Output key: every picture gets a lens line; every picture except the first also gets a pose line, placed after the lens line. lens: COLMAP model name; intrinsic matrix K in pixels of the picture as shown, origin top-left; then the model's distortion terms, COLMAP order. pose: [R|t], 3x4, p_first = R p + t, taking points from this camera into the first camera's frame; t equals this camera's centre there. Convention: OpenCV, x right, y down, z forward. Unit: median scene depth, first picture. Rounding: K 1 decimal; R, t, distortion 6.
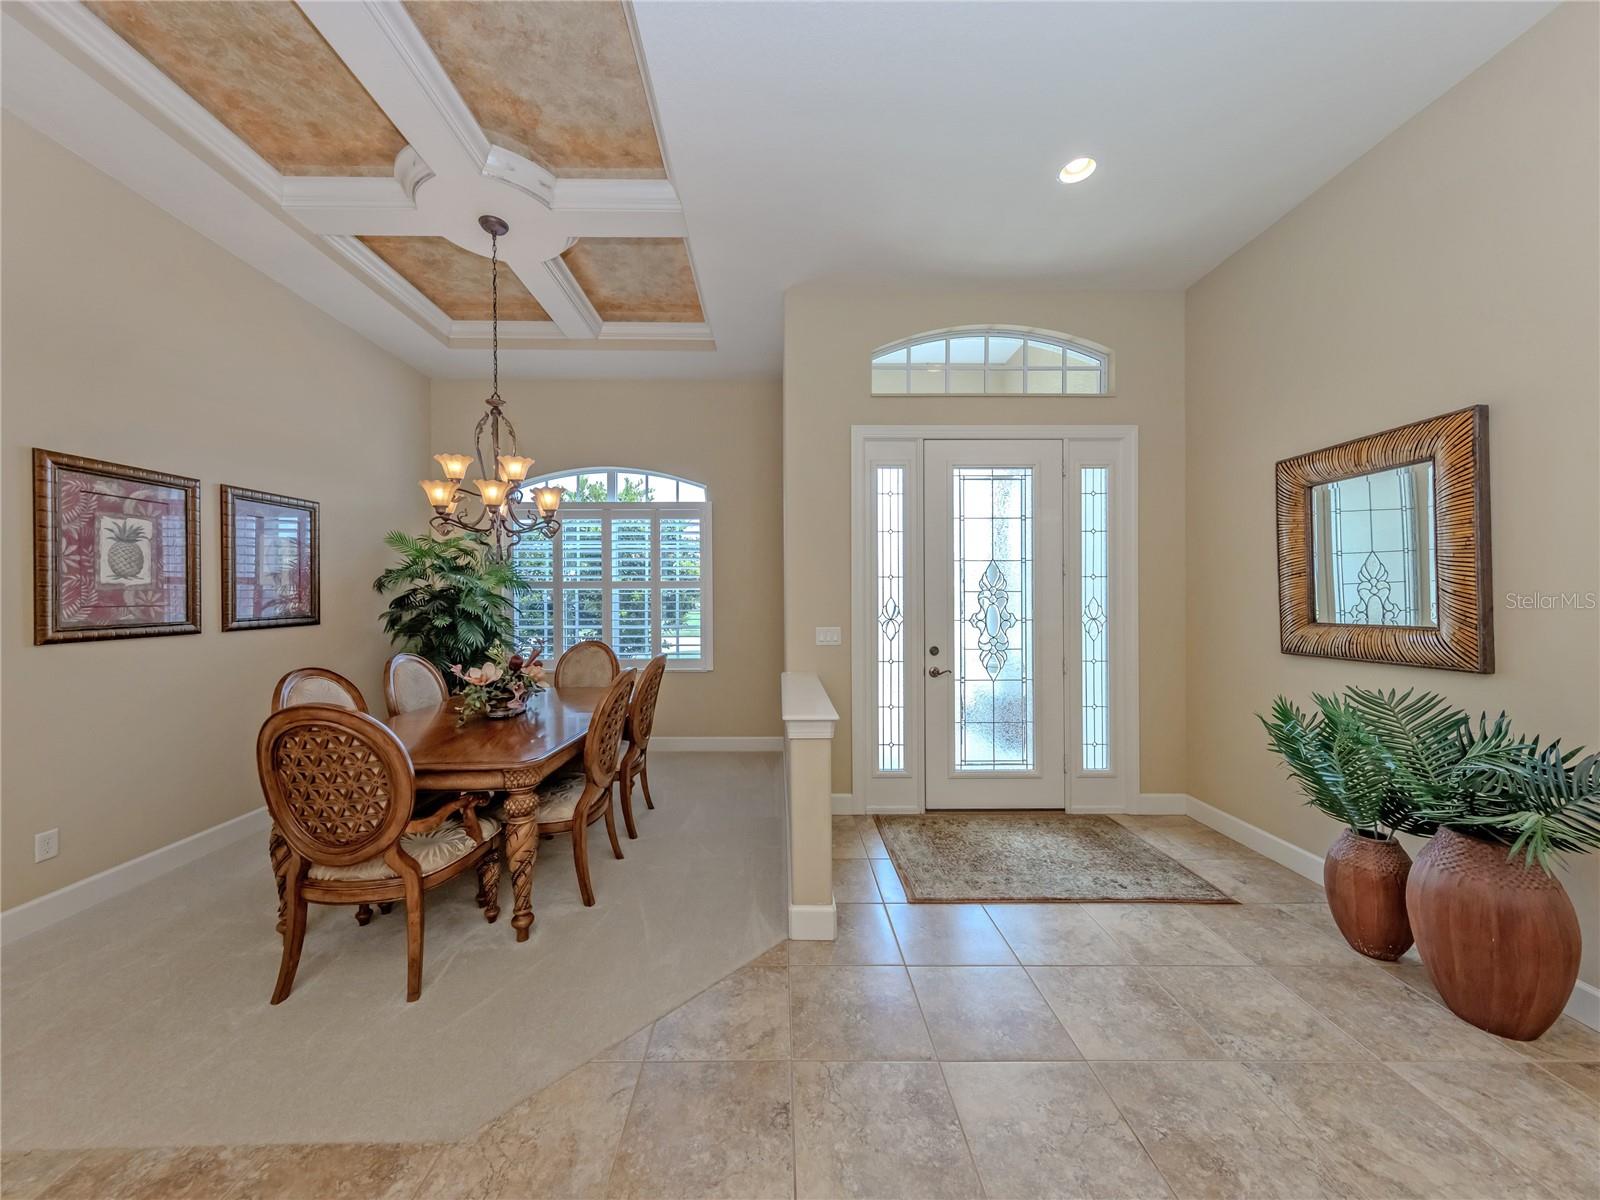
lens RADIAL K [[572.2, 0, 780.3], [0, 572.2, 596.3], [0, 0, 1]] dist [0.005677, -0.000336]
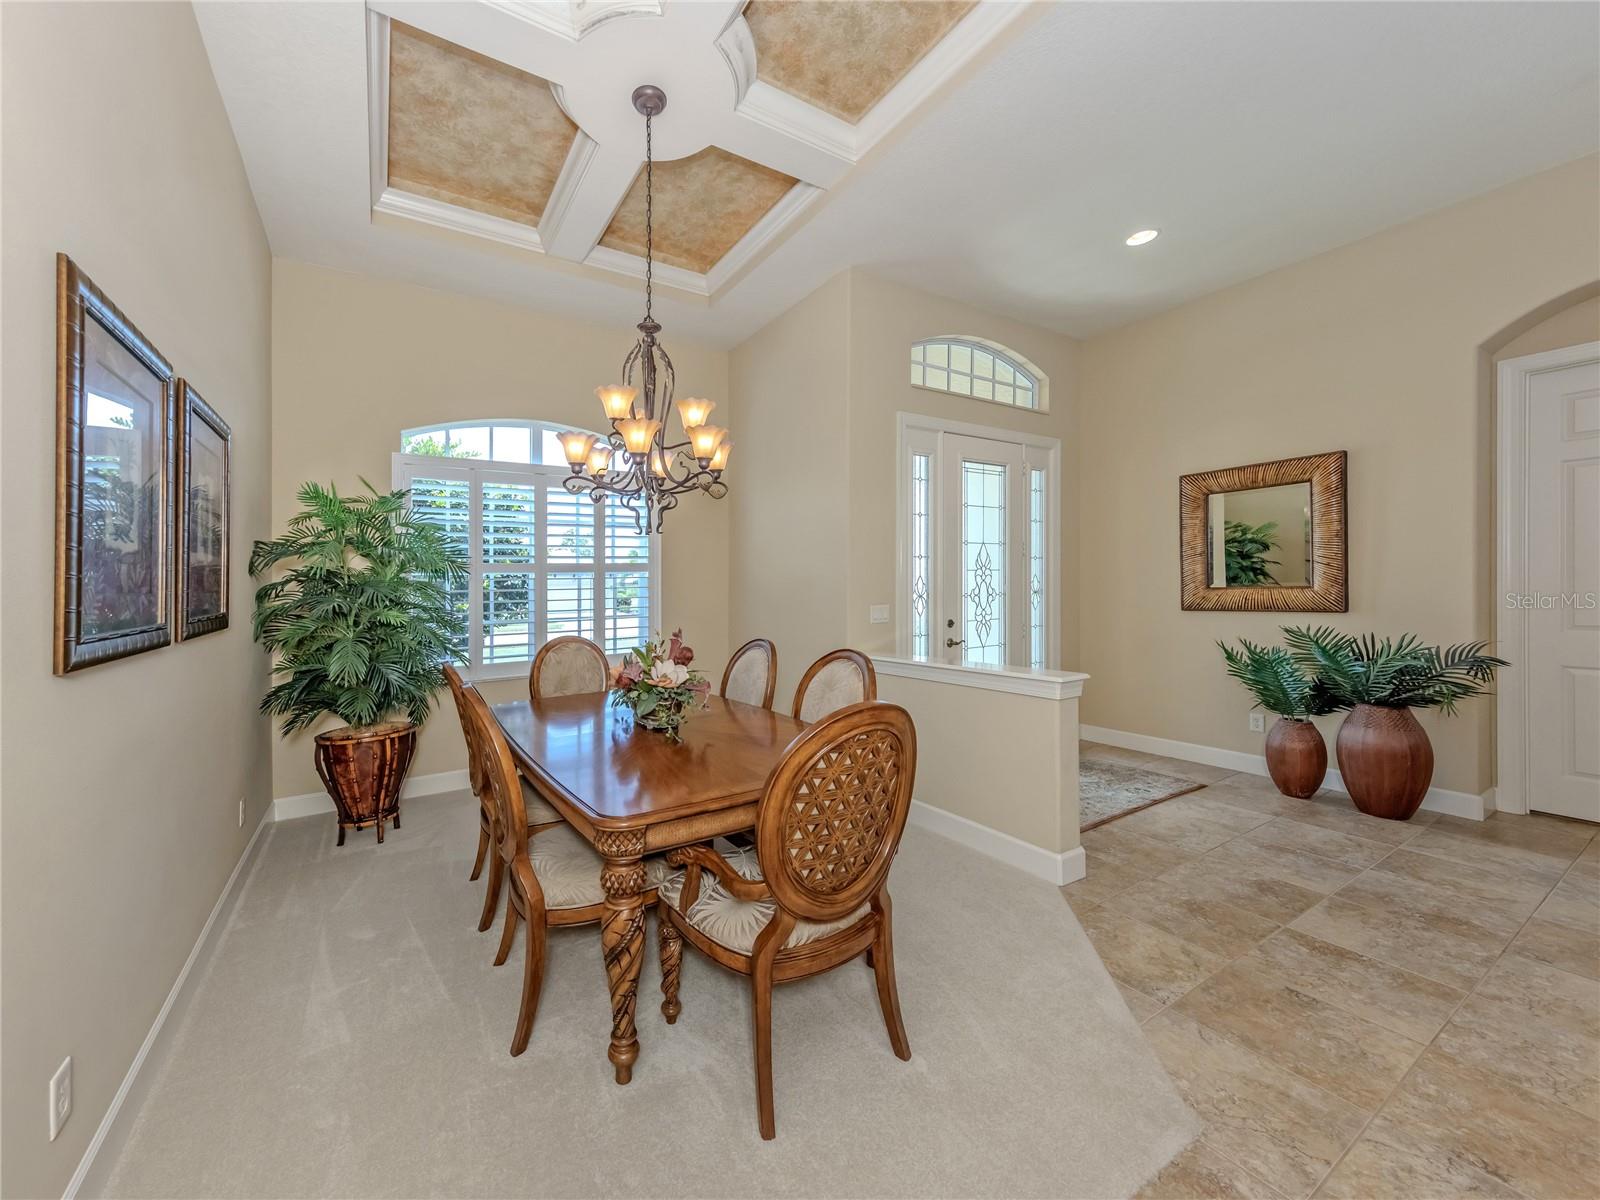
lens RADIAL K [[595.9, 0, 714.6], [0, 595.9, 586.7], [0, 0, 1]] dist [0.018536, -0.004250]
pose [[0.874010, -0.016458, 0.485629, -0.855526], [0.018801, 0.999823, 0.000047, 0.018653], [-0.485544, 0.009089, 0.874165, 0.252287]]
